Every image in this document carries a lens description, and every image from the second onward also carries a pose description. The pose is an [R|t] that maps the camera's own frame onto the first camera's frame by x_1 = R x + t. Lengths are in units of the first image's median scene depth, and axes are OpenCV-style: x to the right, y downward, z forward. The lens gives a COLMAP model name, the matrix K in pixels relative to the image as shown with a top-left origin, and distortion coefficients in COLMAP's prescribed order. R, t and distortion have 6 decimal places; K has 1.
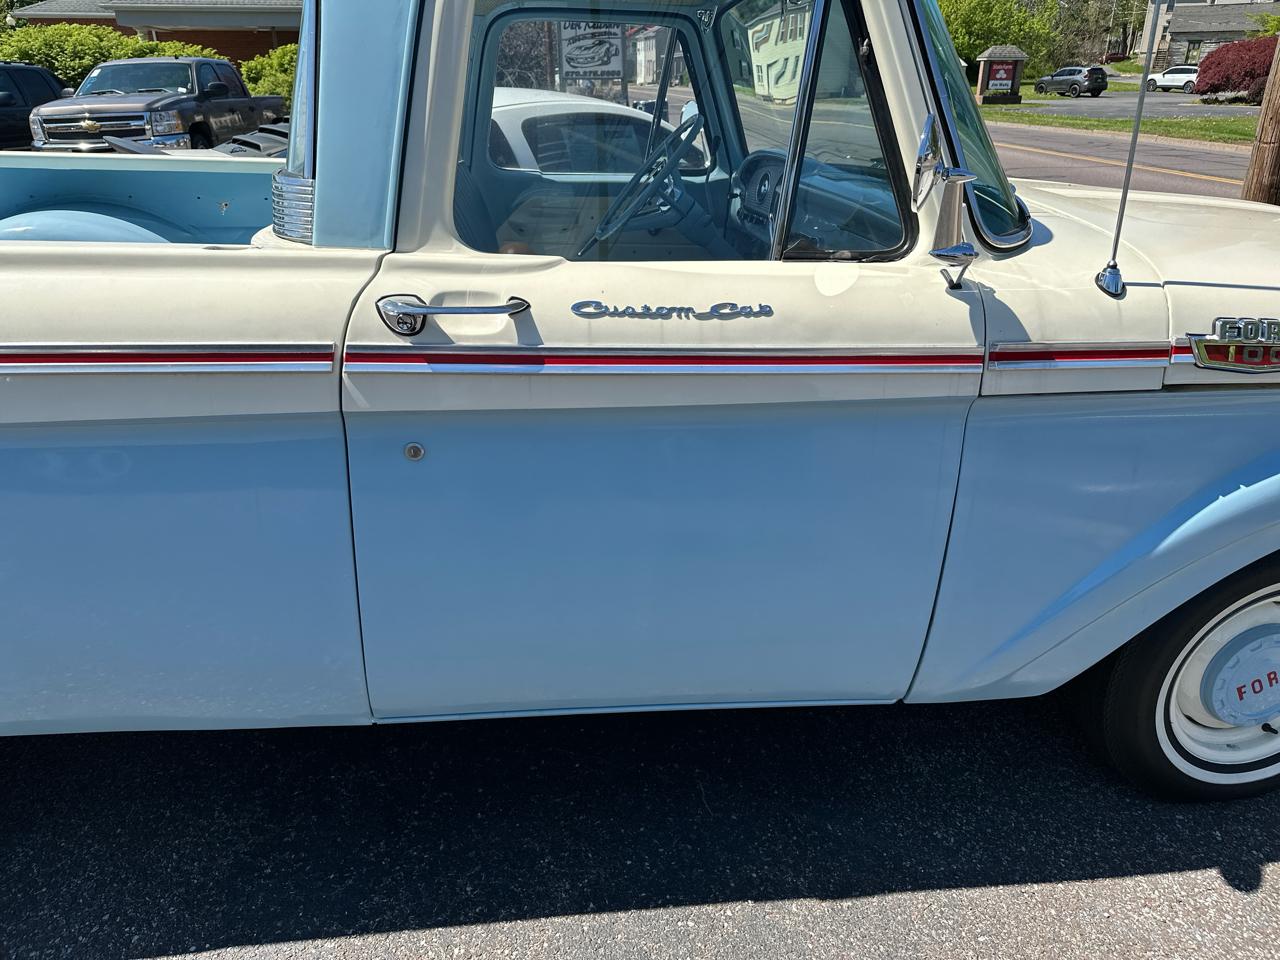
lens RADIAL K [[903.7, 0, 635.9], [0, 903.7, 477.2], [0, 0, 1]] dist [0.040054, -0.052860]
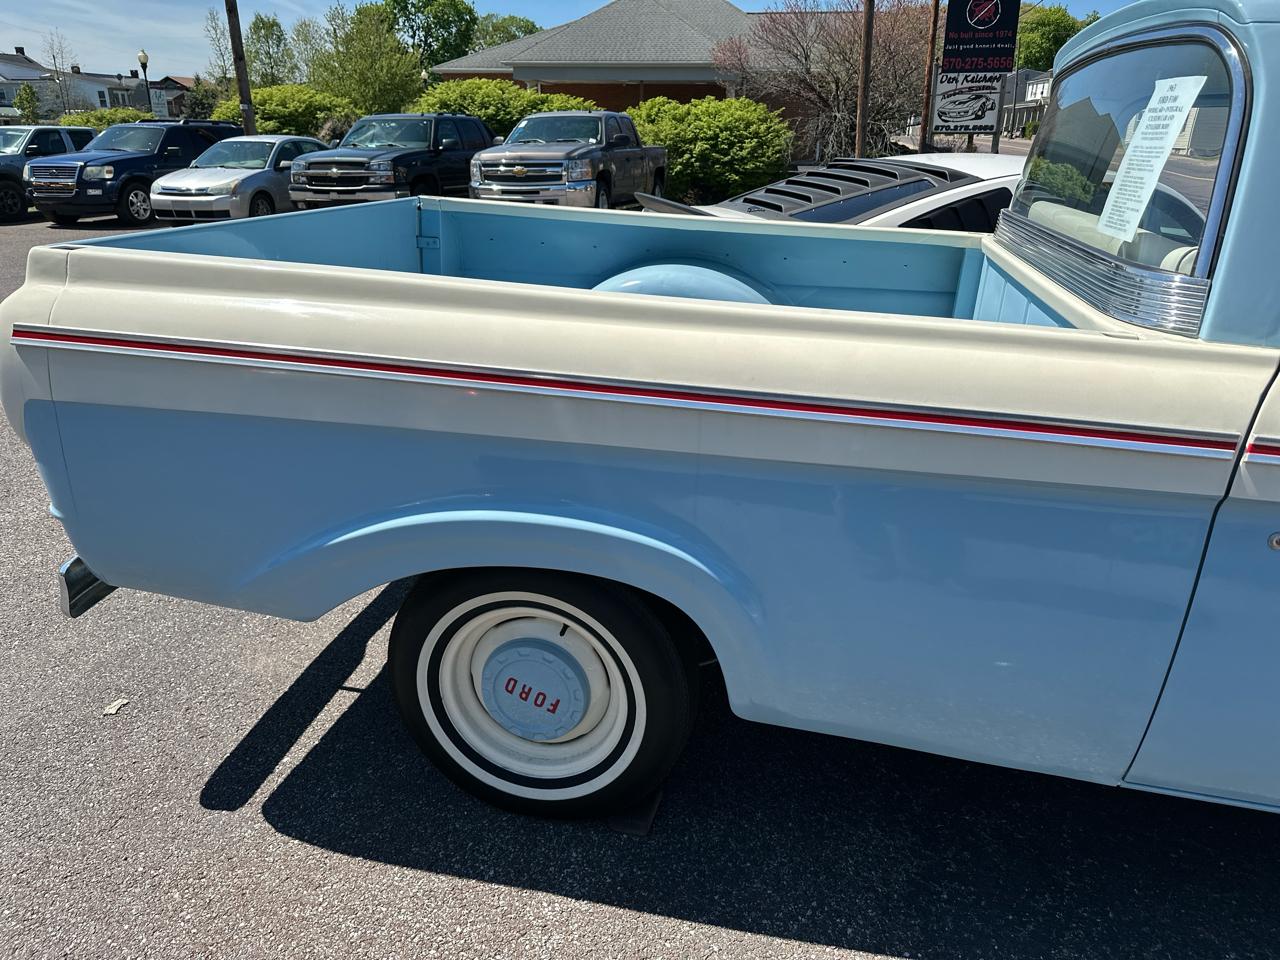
lens RADIAL K [[914.2, 0, 638.1], [0, 914.2, 468.9], [0, 0, 1]] dist [0.019711, -0.032539]
pose [[0.948841, 0.120677, -0.291783, -0.049249], [-0.136678, 0.989997, -0.035009, 0.002042], [0.284640, 0.073099, 0.955843, -0.016712]]
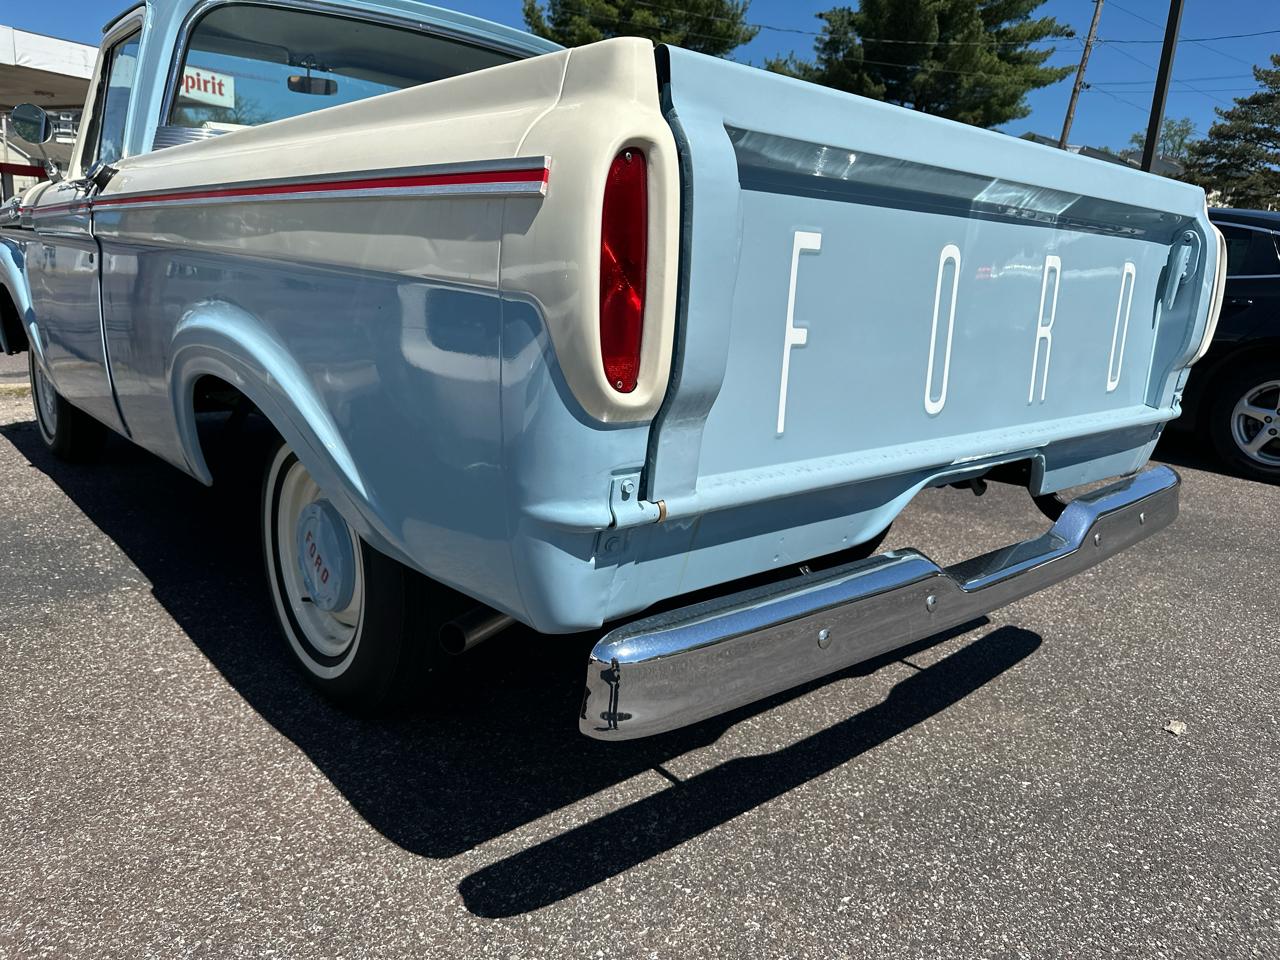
lens RADIAL K [[900.6, 0, 648.0], [0, 900.6, 479.0], [0, 0, 1]] dist [0.040236, -0.042100]
pose [[-0.571586, -0.236048, 0.785857, -0.204639], [0.261975, 0.855107, 0.447394, -0.056116], [-0.777598, 0.461599, -0.426929, 0.183399]]
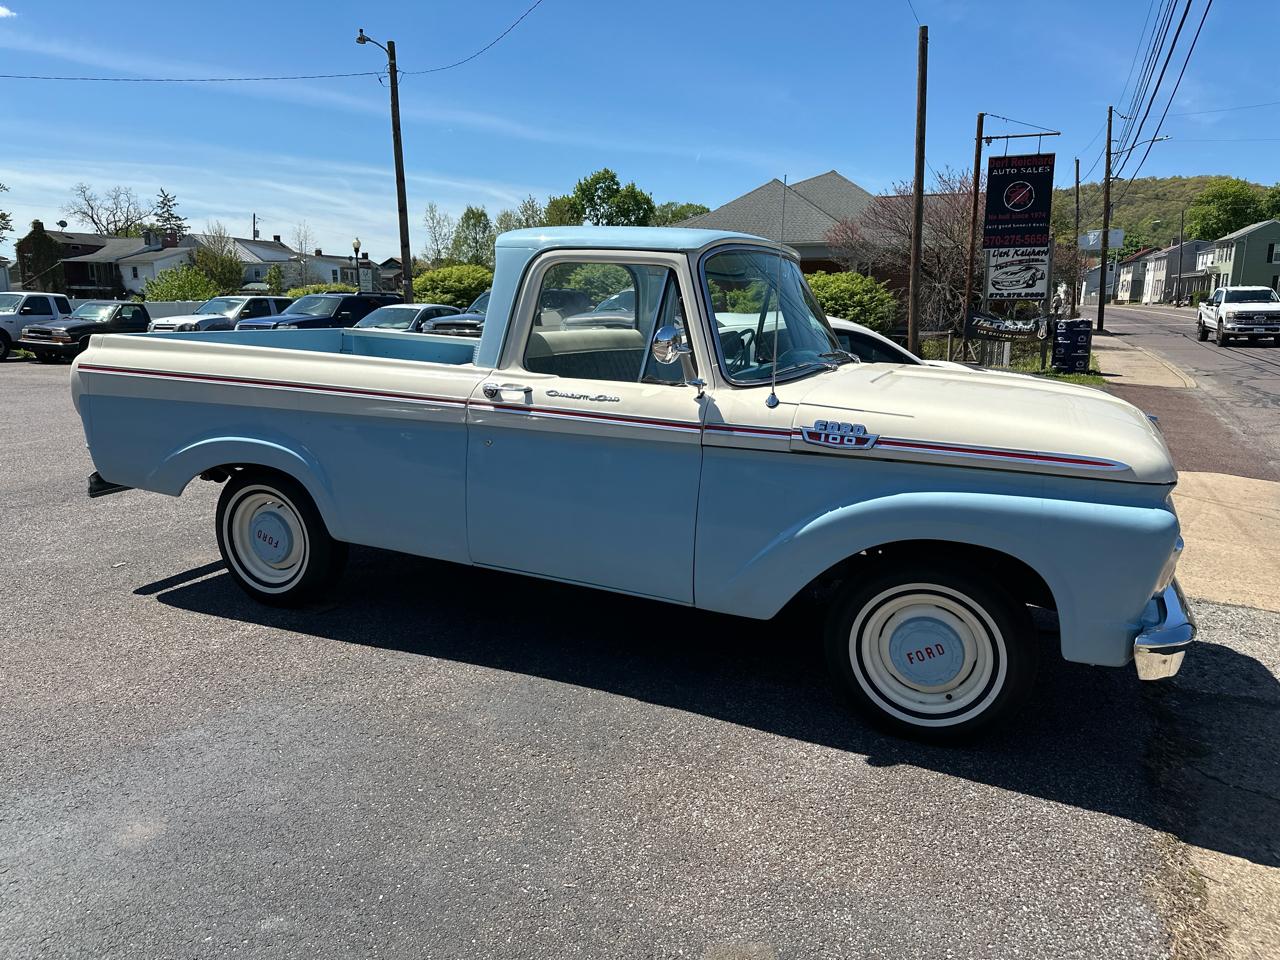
lens RADIAL K [[897.6, 0, 640.4], [0, 897.6, 474.4], [0, 0, 1]] dist [0.083923, -0.119045]
pose [[0.871751, 0.100925, -0.479442, 0.104436], [-0.202840, 0.965097, -0.165659, 0.030181], [0.445989, 0.241664, 0.861796, -0.076451]]
